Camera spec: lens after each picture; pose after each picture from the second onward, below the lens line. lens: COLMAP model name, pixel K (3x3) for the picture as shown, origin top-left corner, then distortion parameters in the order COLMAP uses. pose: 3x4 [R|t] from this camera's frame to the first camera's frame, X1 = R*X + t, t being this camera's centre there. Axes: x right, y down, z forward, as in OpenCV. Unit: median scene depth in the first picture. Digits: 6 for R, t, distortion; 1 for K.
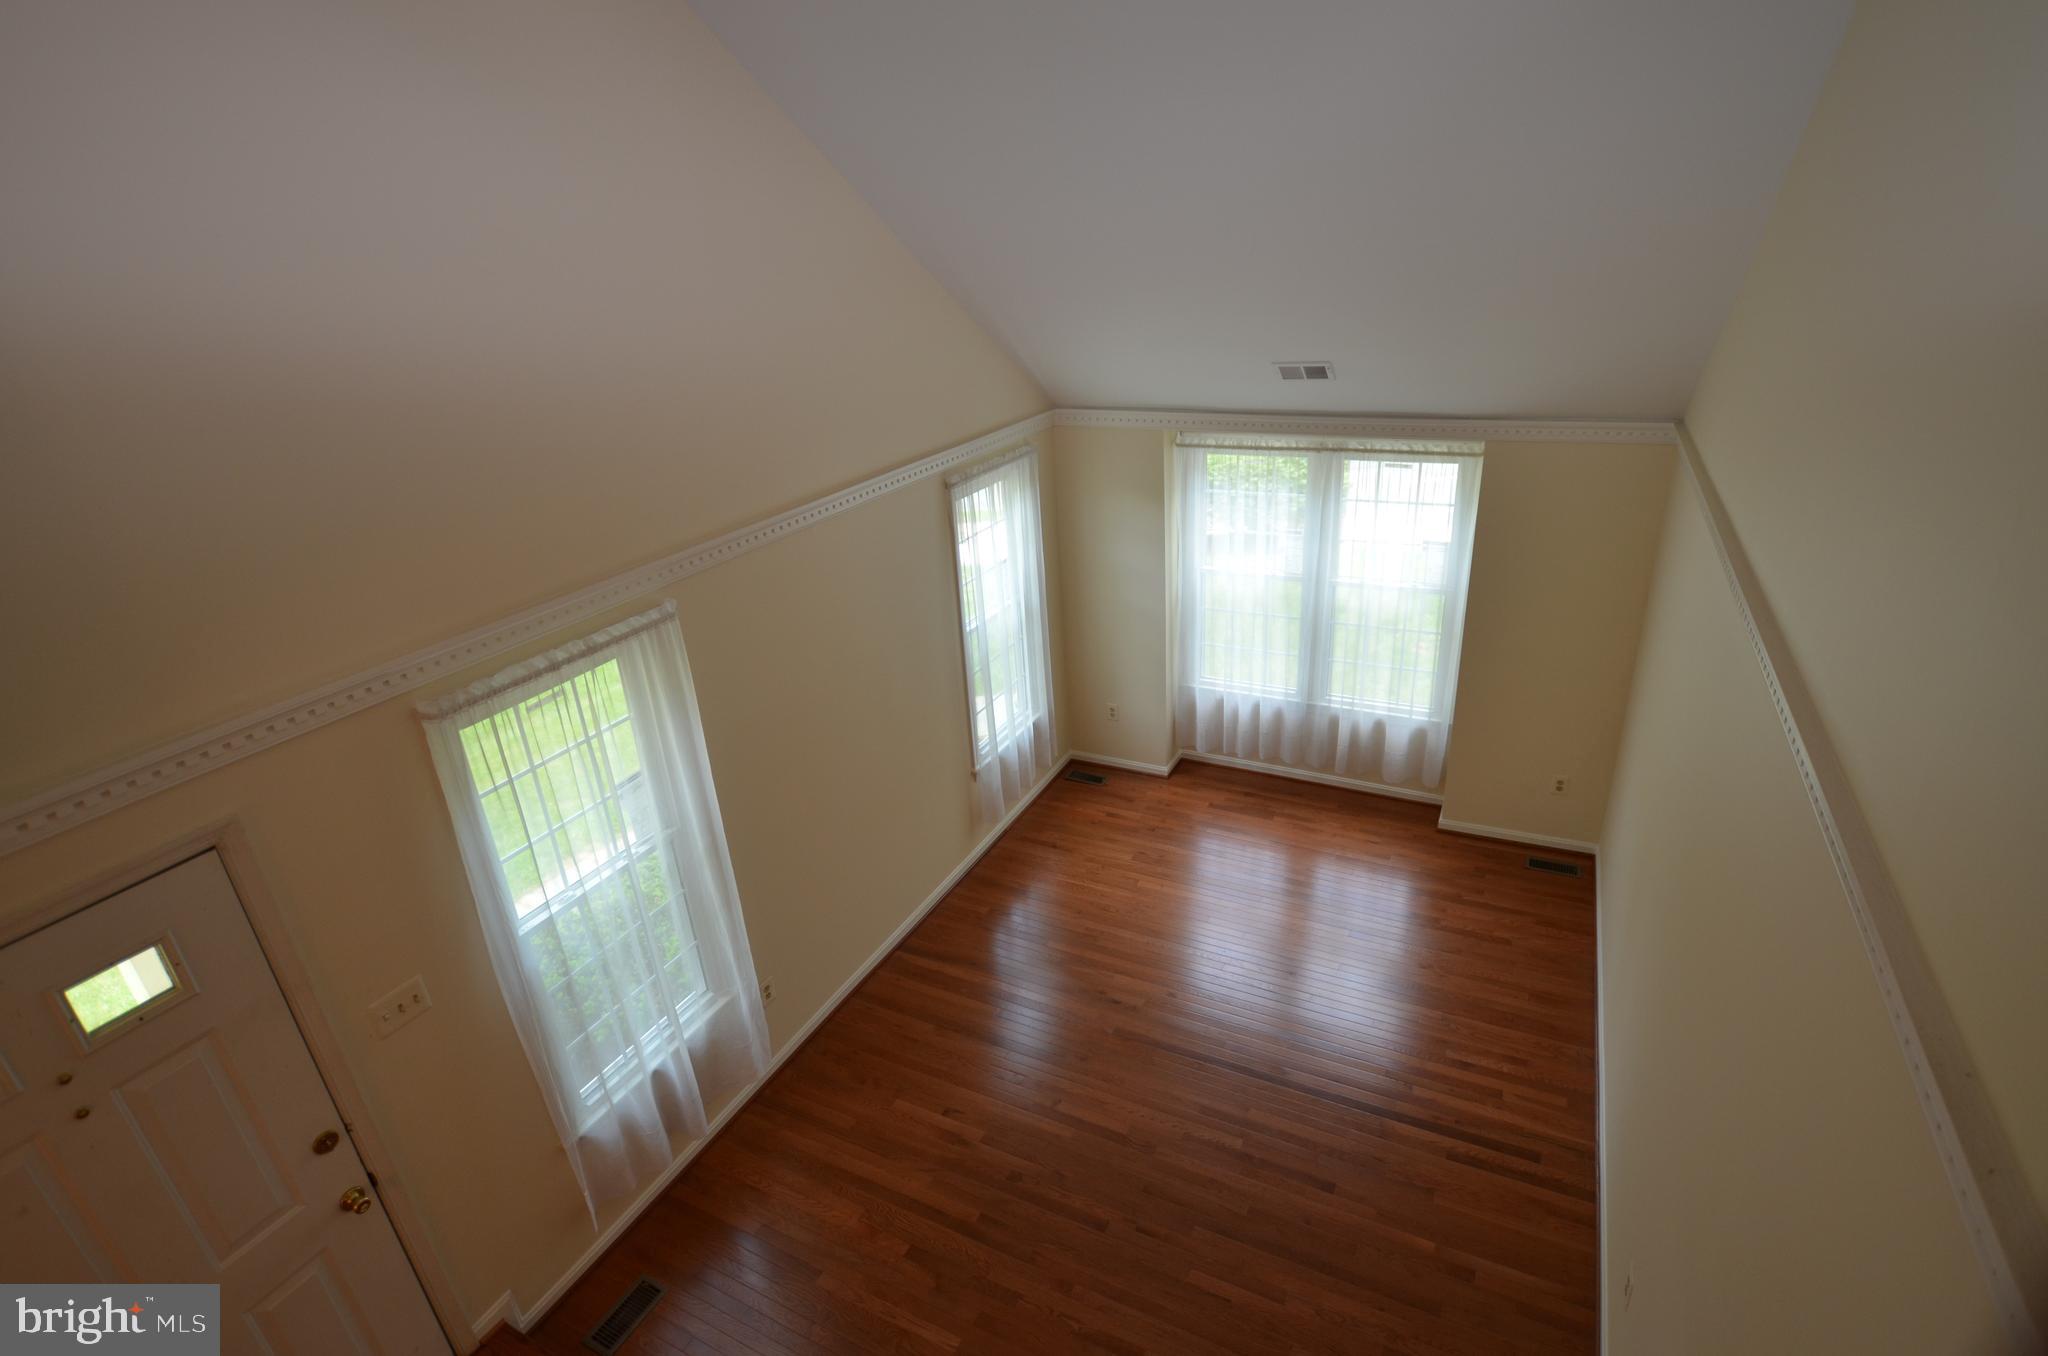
lens RADIAL K [[986.6, 0, 1027.5], [0, 986.6, 678.8], [0, 0, 1]] dist [-0.005165, -0.000657]
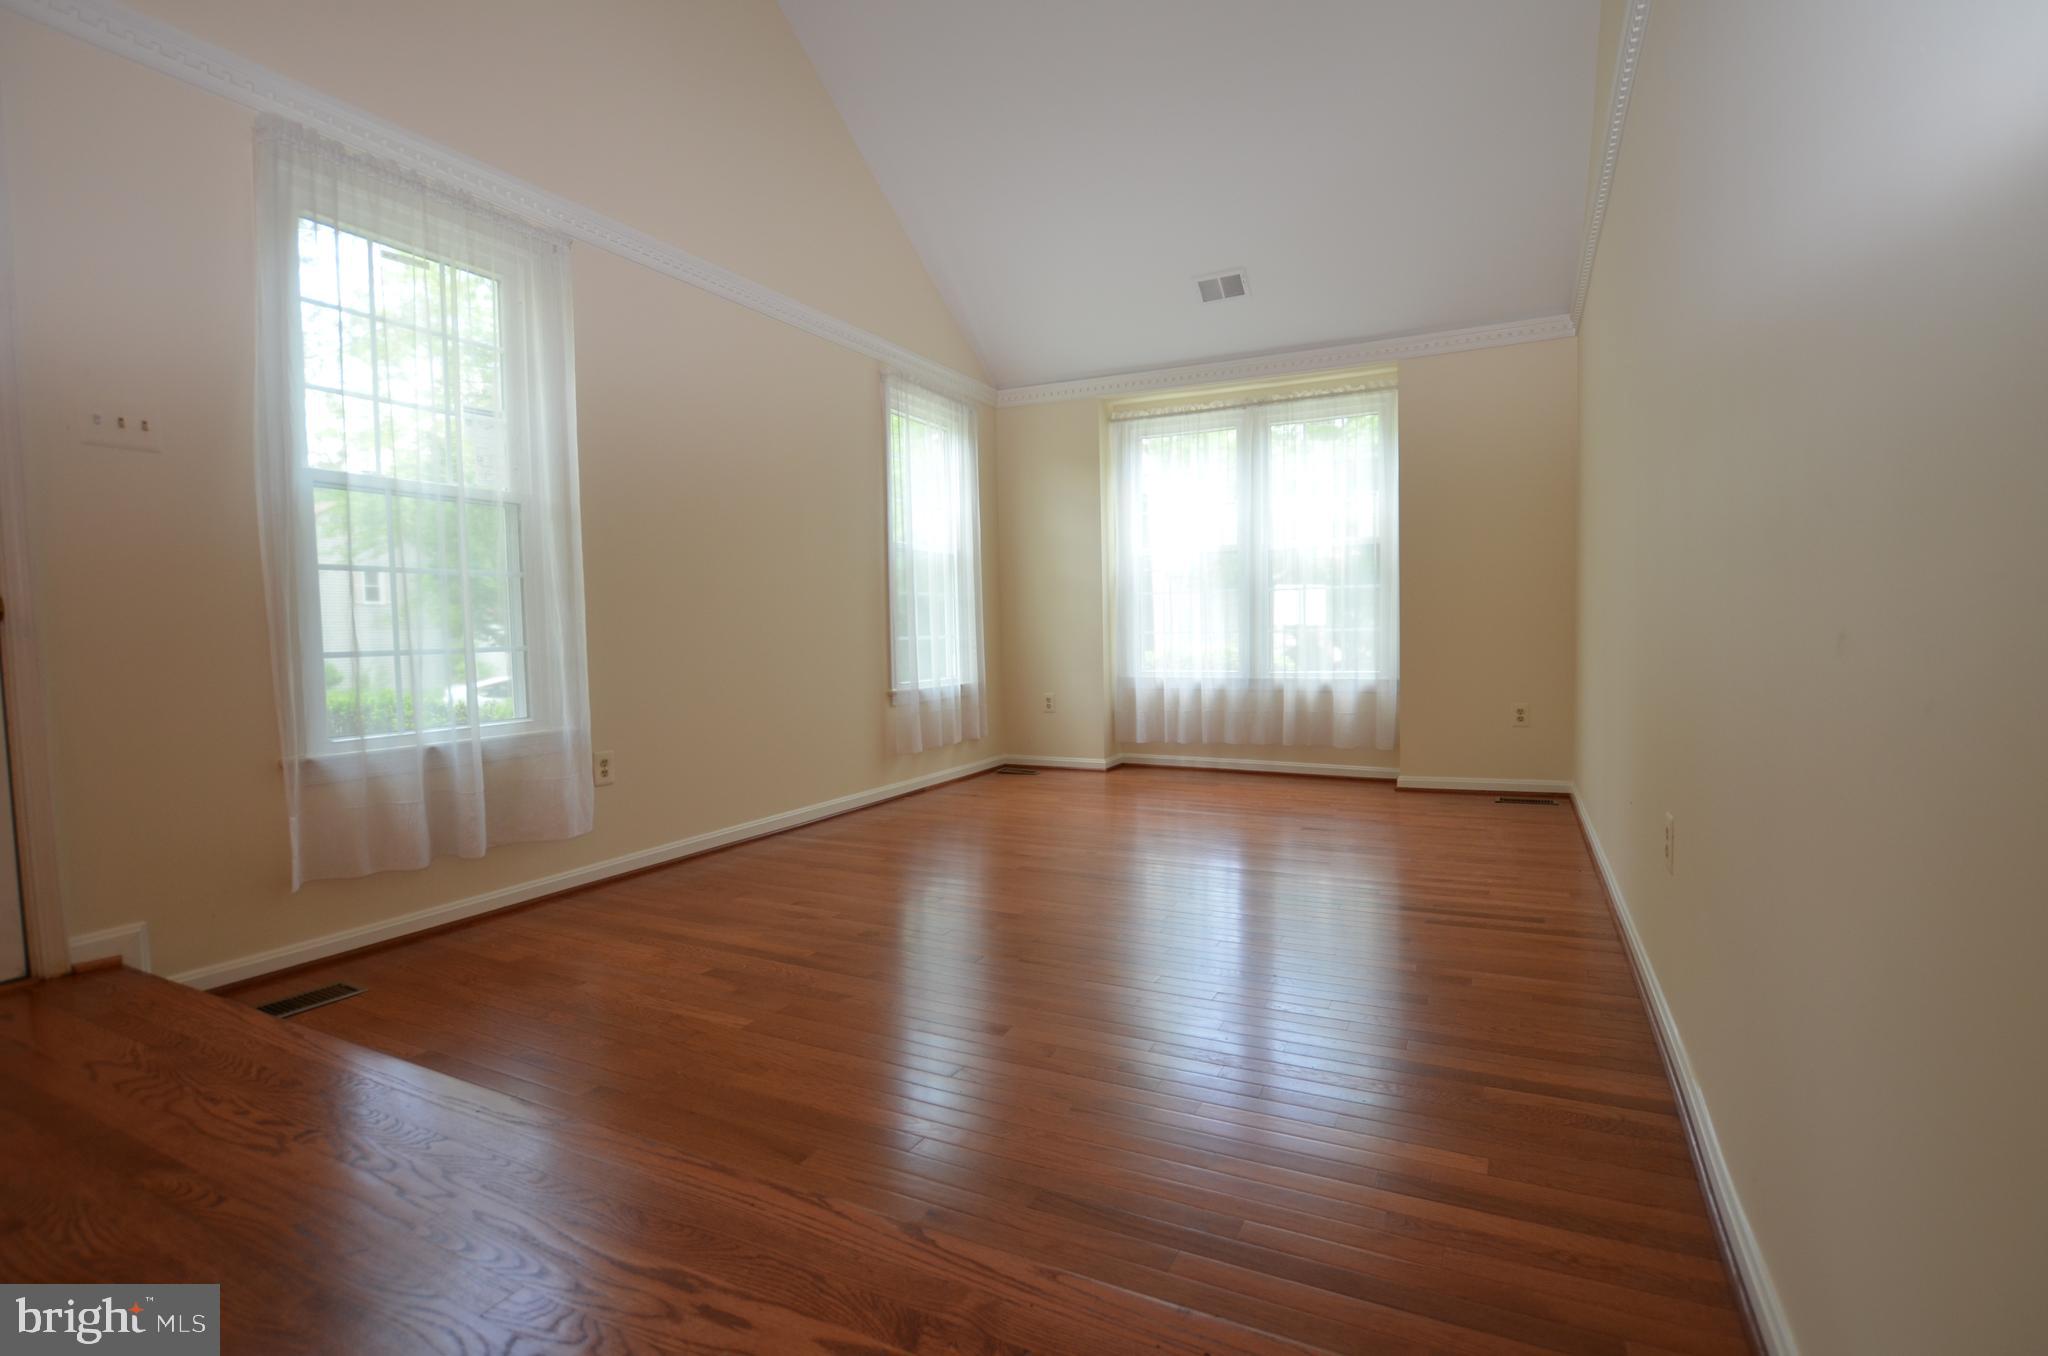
lens RADIAL K [[947.9, 0, 1021.6], [0, 947.9, 678.2], [0, 0, 1]] dist [-0.009312, -0.000733]
pose [[0.999077, 0.042630, 0.005253, 0.060986], [-0.038009, 0.934409, -0.354168, 0.375727], [-0.020007, 0.353642, 0.935167, 0.153609]]
